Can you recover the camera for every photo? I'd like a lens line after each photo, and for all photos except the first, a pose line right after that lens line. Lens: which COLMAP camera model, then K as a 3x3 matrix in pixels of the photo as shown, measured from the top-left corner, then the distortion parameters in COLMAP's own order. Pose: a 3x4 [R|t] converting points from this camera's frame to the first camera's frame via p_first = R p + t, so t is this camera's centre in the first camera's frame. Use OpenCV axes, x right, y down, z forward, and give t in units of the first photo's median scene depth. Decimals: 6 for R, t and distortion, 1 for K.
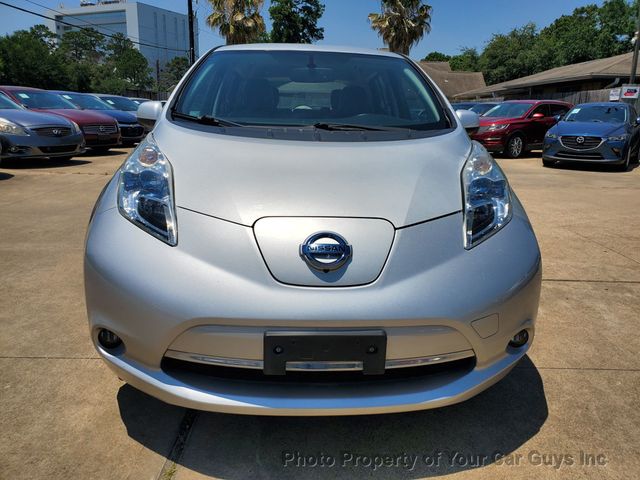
lens RADIAL K [[501.5, 0, 325.2], [0, 501.5, 238.1], [0, 0, 1]] dist [0.000427, 0.015927]
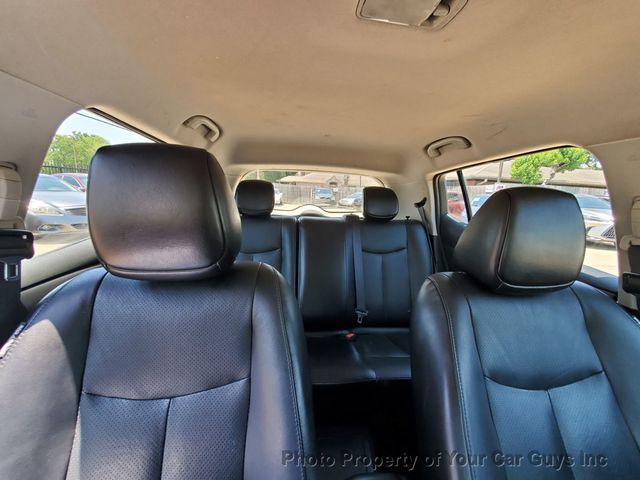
lens RADIAL K [[252.9, 0, 320.9], [0, 252.9, 241.1], [0, 0, 1]] dist [0.003256, 0.000247]
pose [[0.998338, 0.009948, 0.056764, -0.011242], [-0.006885, 0.998522, -0.053917, -0.068852], [-0.057216, 0.053437, 0.996931, 0.224536]]
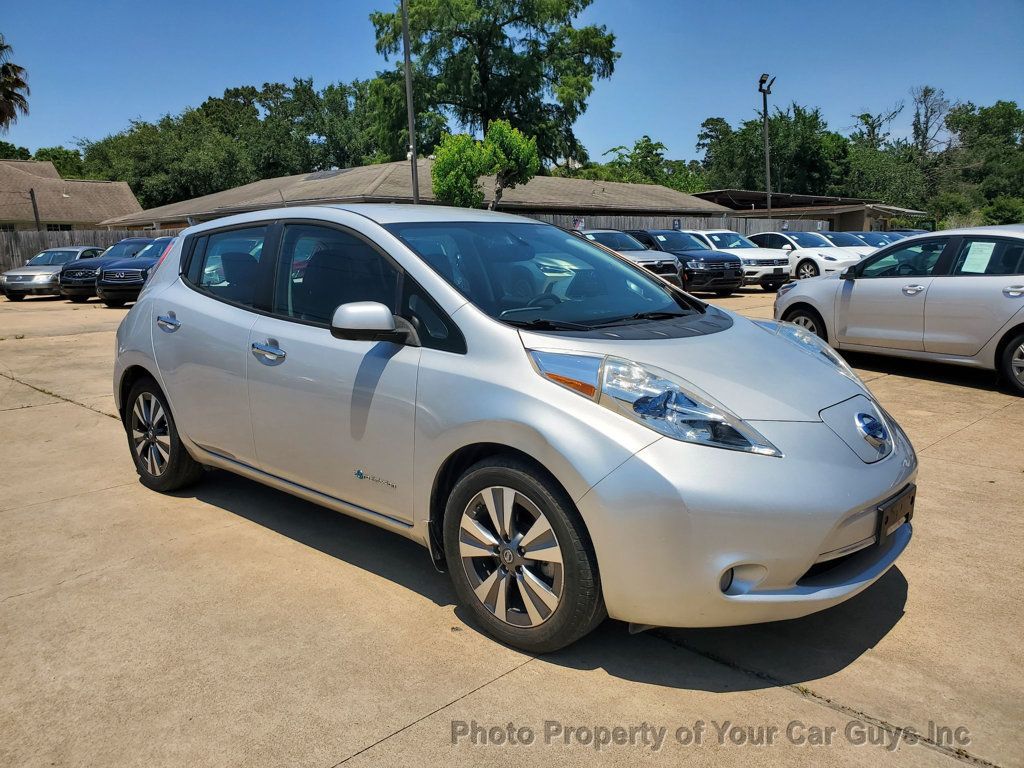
lens RADIAL K [[802.4, 0, 512.1], [0, 802.4, 388.3], [0, 0, 1]] dist [0.000427, 0.015927]
pose [[0.715894, -0.161520, 0.679270, -0.179501], [0.203857, 0.978837, 0.017904, -0.026347], [-0.667786, 0.125657, 0.733670, 0.017838]]
